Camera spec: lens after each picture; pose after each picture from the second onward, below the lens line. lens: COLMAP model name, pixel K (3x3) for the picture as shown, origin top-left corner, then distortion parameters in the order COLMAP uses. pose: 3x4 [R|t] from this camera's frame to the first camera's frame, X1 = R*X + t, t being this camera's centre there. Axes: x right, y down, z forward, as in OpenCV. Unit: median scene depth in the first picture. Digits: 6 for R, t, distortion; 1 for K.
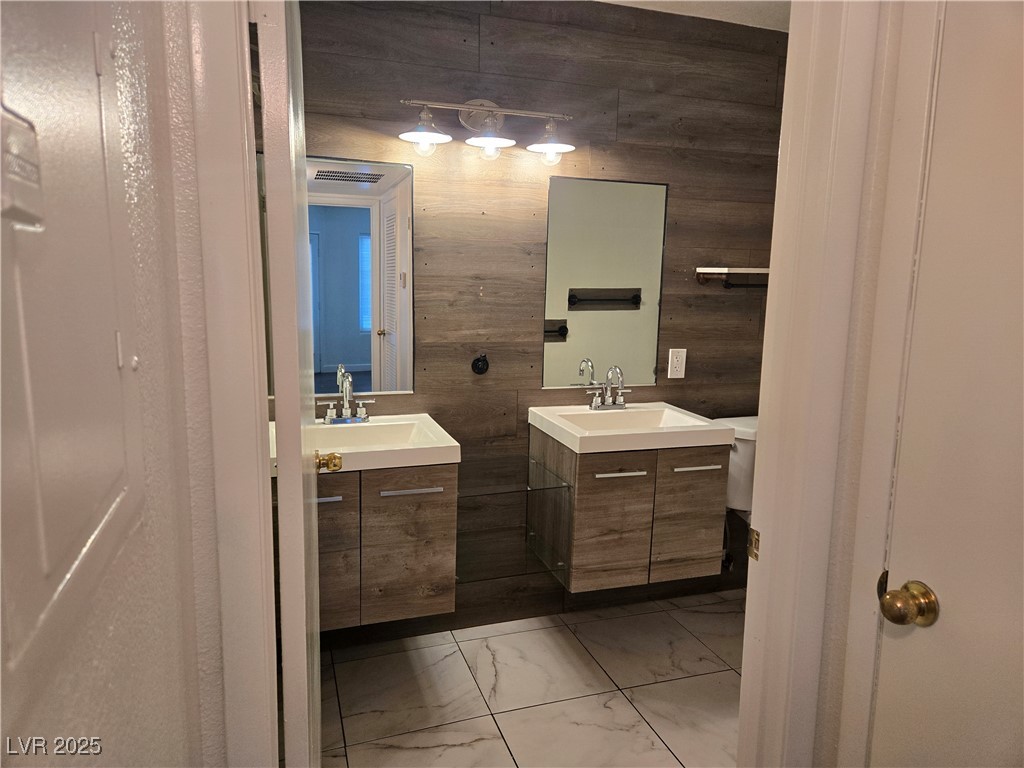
lens RADIAL K [[680.0, 0, 511.9], [0, 680.0, 382.3], [0, 0, 1]] dist [0.073479, -0.058921]
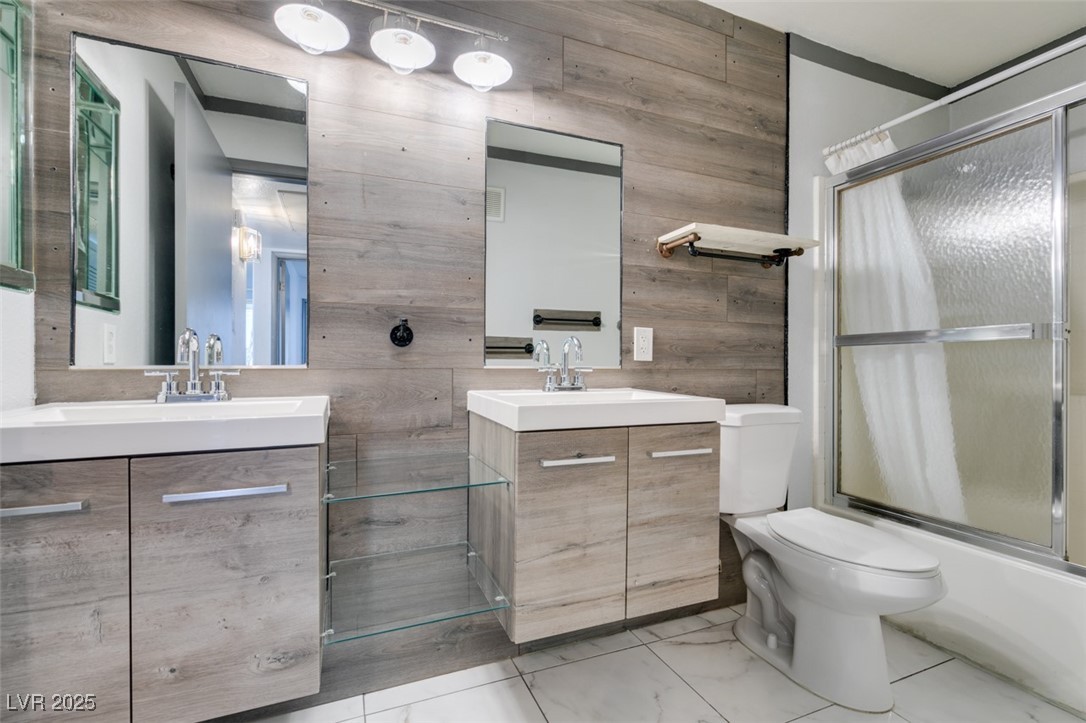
lens RADIAL K [[483.7, 0, 546.0], [0, 483.7, 365.3], [0, 0, 1]] dist [0.011083, -0.002173]
pose [[0.997708, -0.019119, 0.064907, 0.083963], [0.028317, 0.989187, -0.143902, 0.095762], [-0.061454, 0.145410, 0.987461, 0.440126]]
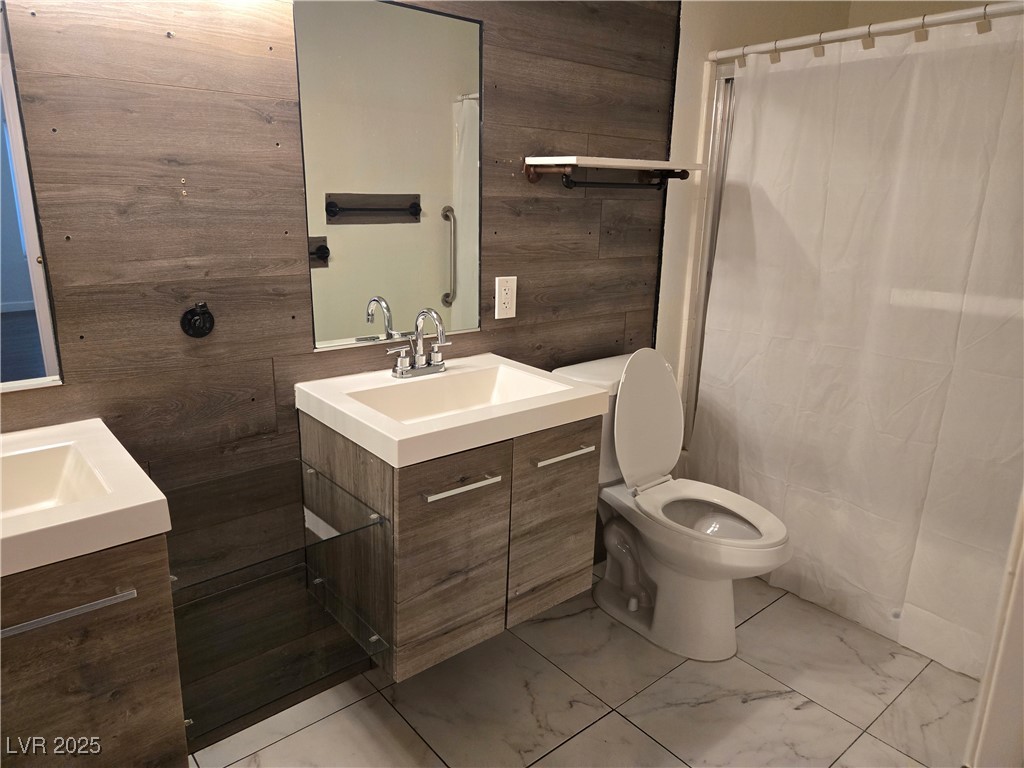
lens RADIAL K [[680.0, 0, 512.7], [0, 680.0, 379.2], [0, 0, 1]] dist [0.073479, -0.058921]
pose [[0.932855, -0.095699, 0.347308, -0.005874], [0.054980, 0.990597, 0.125281, -0.035101], [-0.356031, -0.097774, 0.929345, 0.369241]]
